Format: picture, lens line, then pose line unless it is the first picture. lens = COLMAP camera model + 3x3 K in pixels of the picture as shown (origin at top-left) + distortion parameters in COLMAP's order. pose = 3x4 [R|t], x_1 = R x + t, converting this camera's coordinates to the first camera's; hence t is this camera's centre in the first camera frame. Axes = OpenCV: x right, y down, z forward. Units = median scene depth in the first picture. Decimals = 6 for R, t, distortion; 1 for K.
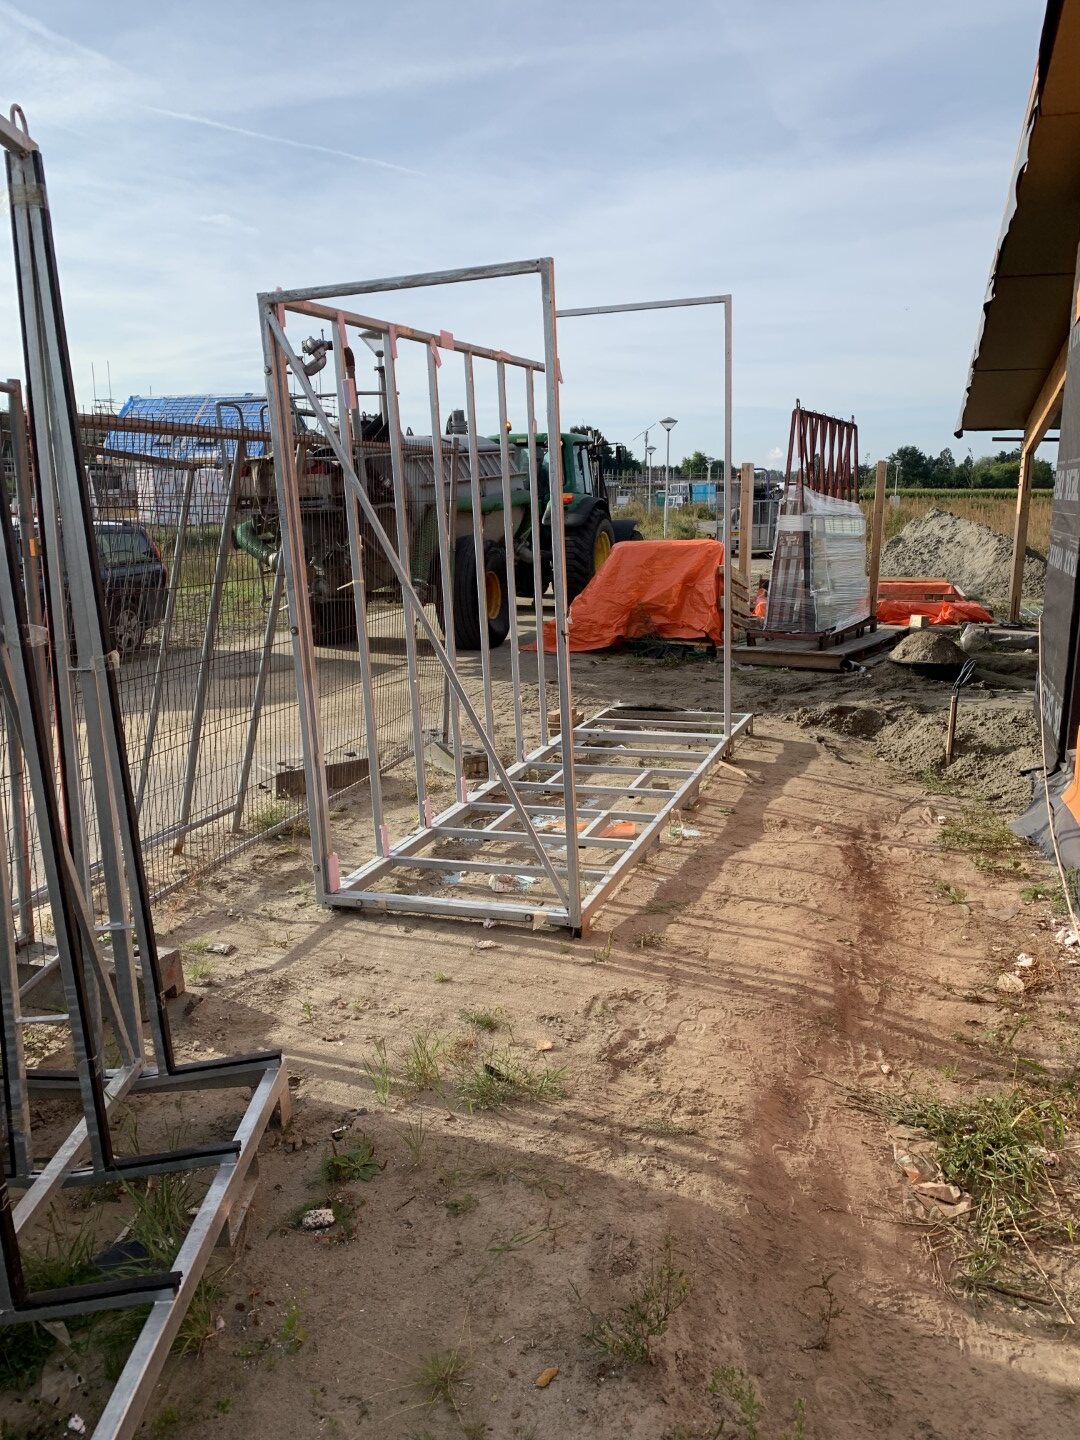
lens RADIAL K [[1093.5, 0, 531.2], [0, 1093.5, 728.3], [0, 0, 1]] dist [0.032727, -0.024868]
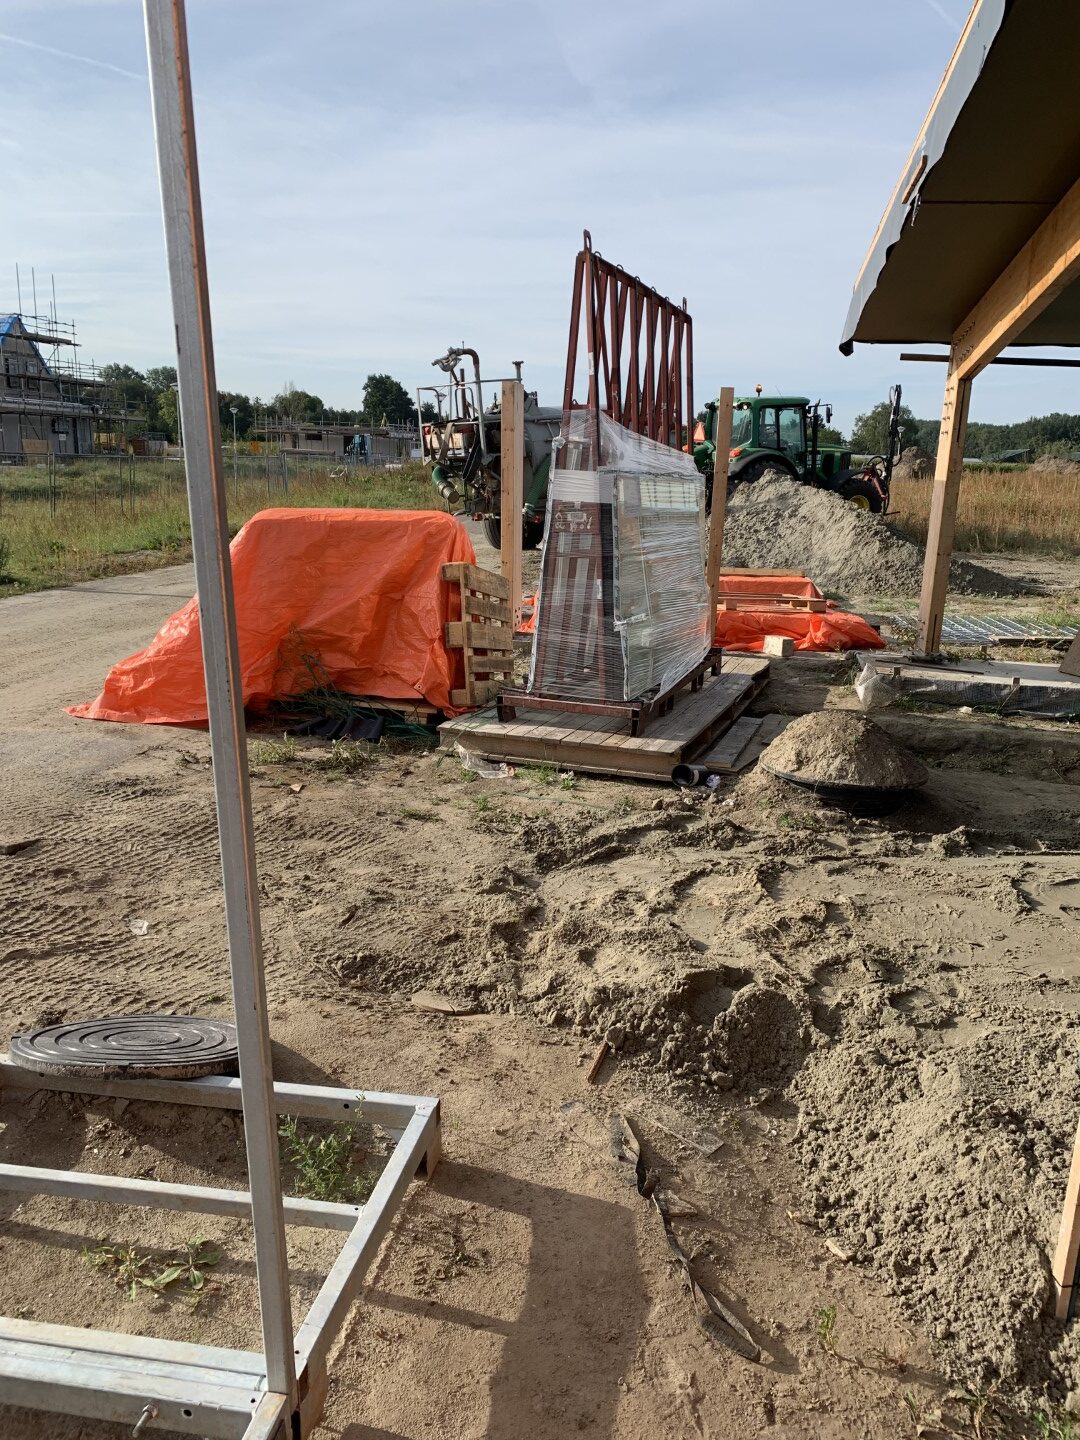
lens RADIAL K [[1093.5, 0, 552.1], [0, 1093.5, 722.6], [0, 0, 1]] dist [0.032727, -0.024868]
pose [[0.981492, -0.013186, 0.191048, 0.122365], [0.006720, 0.999384, 0.034455, -0.091485], [-0.191384, -0.032534, 0.980976, 0.481293]]
